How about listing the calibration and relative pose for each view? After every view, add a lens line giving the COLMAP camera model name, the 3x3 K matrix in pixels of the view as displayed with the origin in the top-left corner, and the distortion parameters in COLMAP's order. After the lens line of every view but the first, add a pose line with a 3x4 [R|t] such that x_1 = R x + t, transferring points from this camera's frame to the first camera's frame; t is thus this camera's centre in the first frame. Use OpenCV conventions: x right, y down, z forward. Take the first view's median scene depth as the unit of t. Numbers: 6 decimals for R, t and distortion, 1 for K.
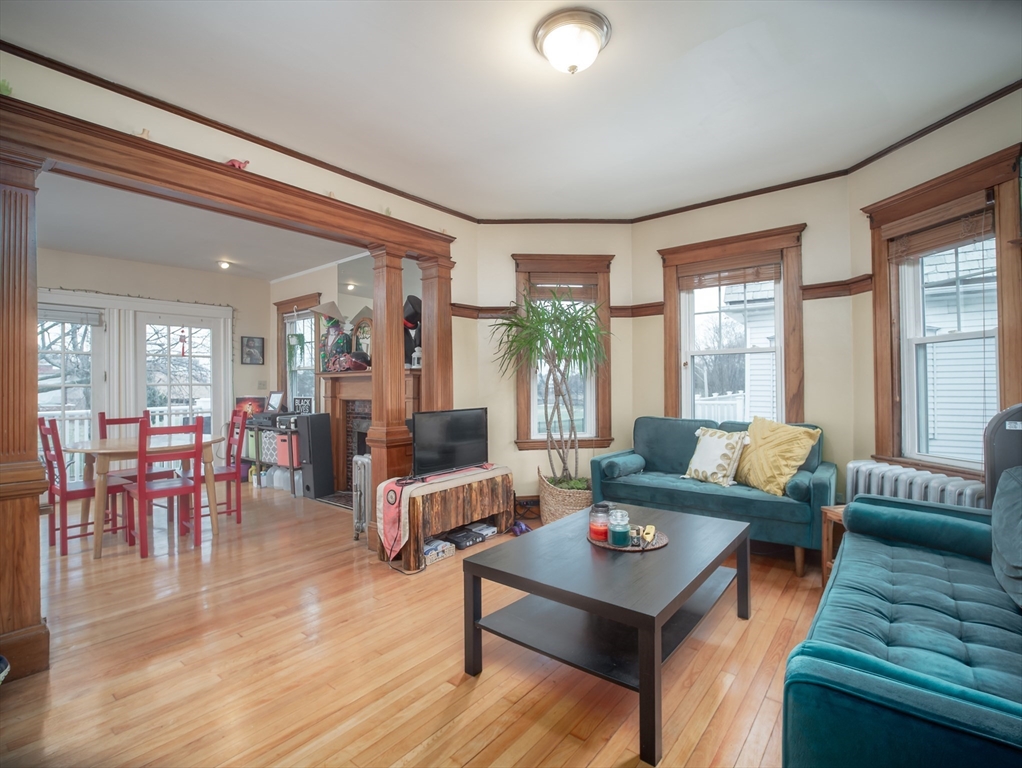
lens RADIAL K [[484.5, 0, 500.9], [0, 484.5, 382.2], [0, 0, 1]] dist [-0.018168, -0.000666]
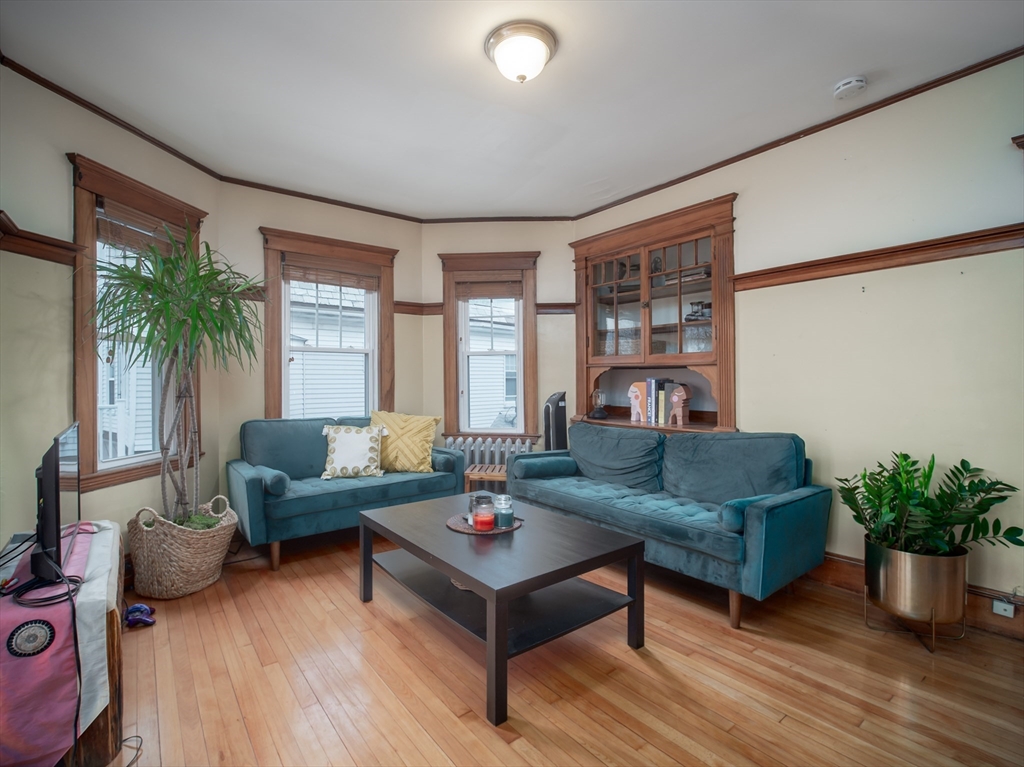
lens RADIAL K [[485.5, 0, 510.1], [0, 485.5, 381.4], [0, 0, 1]] dist [-0.018168, -0.000666]
pose [[0.219243, 0.010887, 0.975610, -0.539859], [-0.002216, 0.999941, -0.010661, 0.015355], [-0.975668, 0.000175, 0.219254, 0.491752]]
